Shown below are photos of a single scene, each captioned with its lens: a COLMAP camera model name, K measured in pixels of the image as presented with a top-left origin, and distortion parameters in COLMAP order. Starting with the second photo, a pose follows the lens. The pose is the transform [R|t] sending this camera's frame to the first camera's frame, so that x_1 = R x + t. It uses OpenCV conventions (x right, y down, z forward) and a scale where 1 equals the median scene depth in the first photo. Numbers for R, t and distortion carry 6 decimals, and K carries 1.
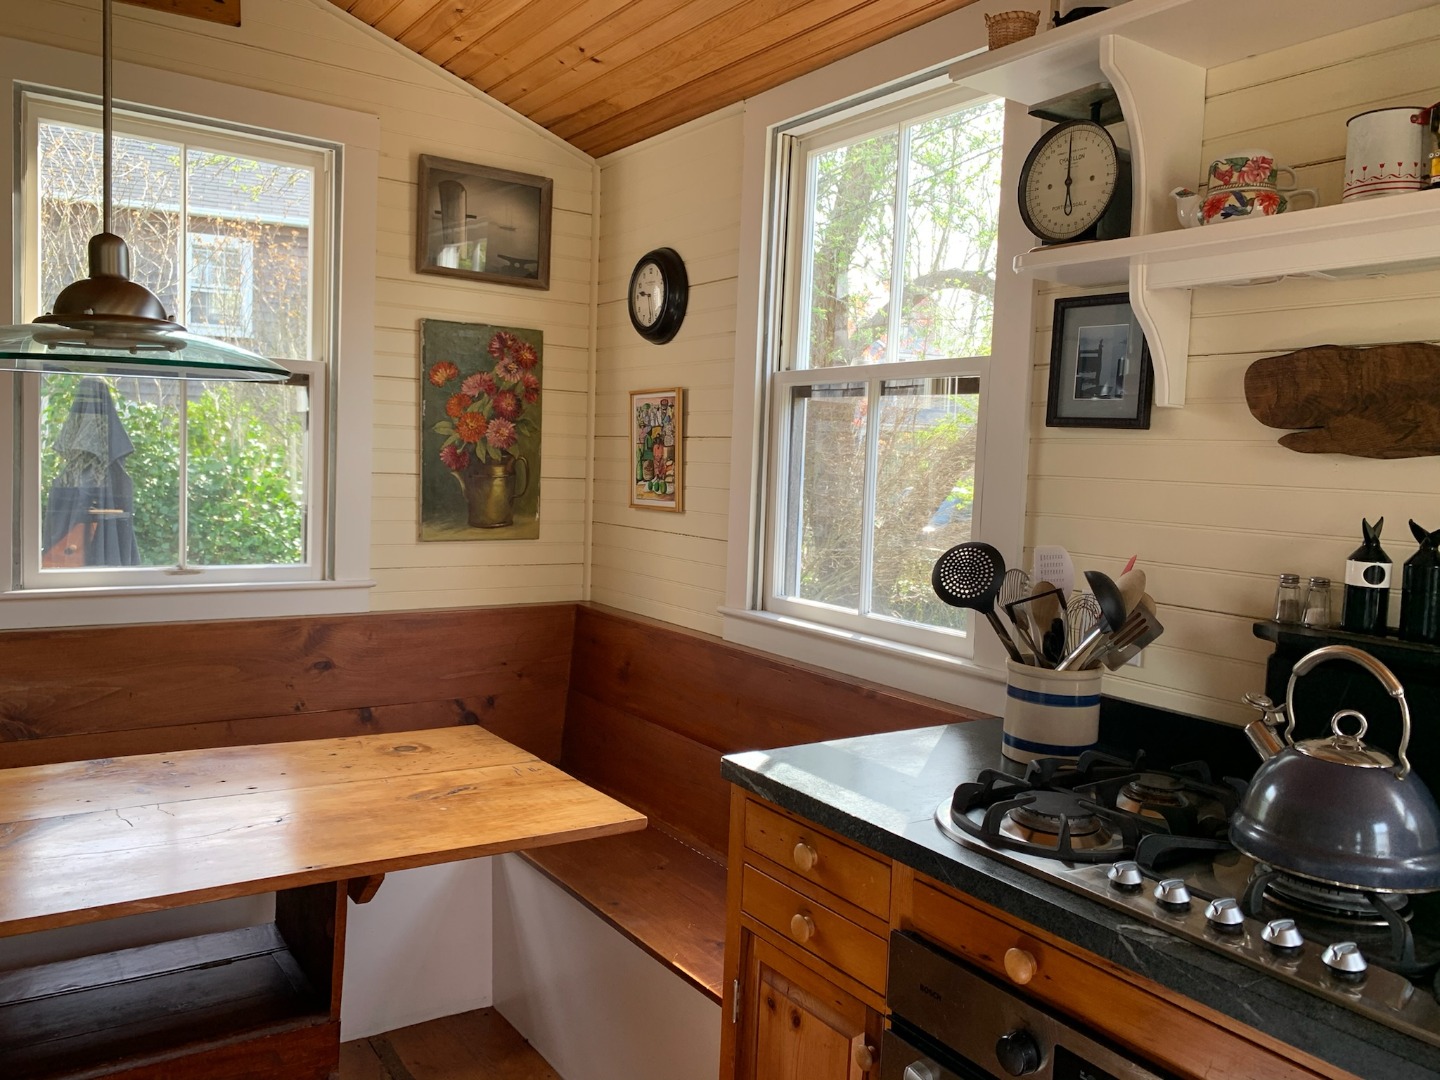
lens RADIAL K [[1105.3, 0, 725.0], [0, 1105.3, 529.9], [0, 0, 1]] dist [0.049042, -0.047658]
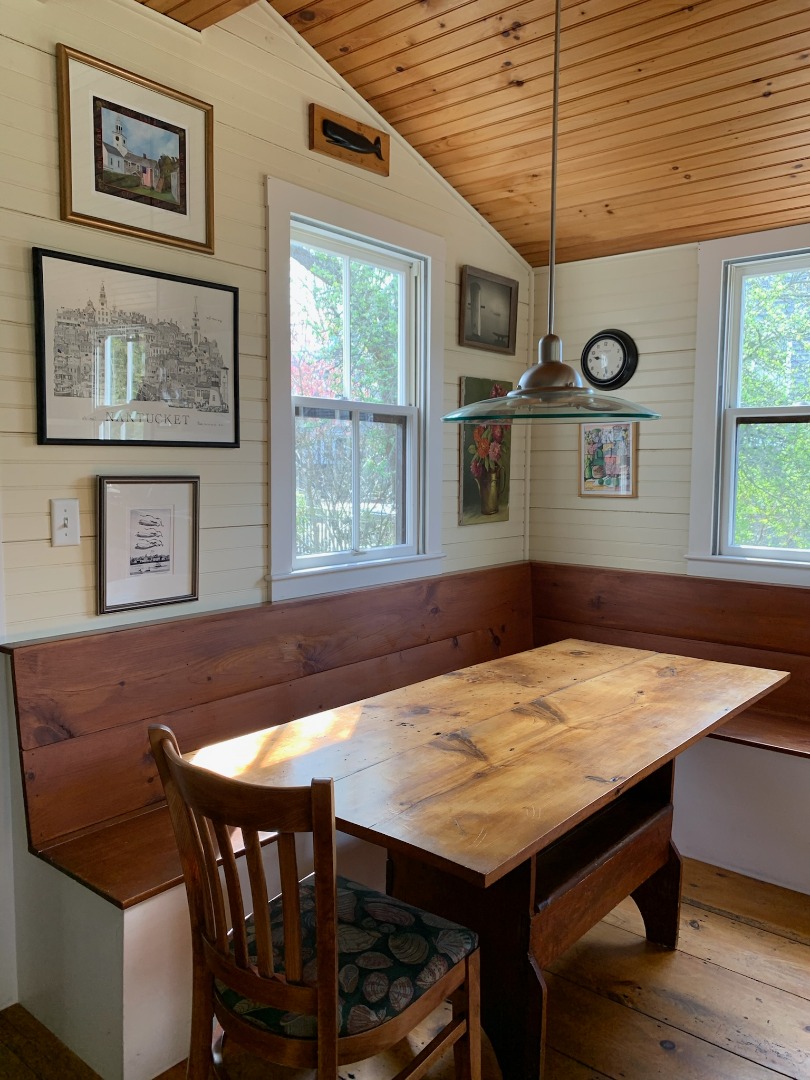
lens RADIAL K [[829.0, 0, 405.8], [0, 829.0, 525.6], [0, 0, 1]] dist [0.049042, -0.047658]
pose [[0.966580, -0.053847, 0.250647, -0.623556], [0.050355, 0.998525, 0.020327, -0.015927], [-0.251372, -0.007027, 0.967865, -0.061333]]
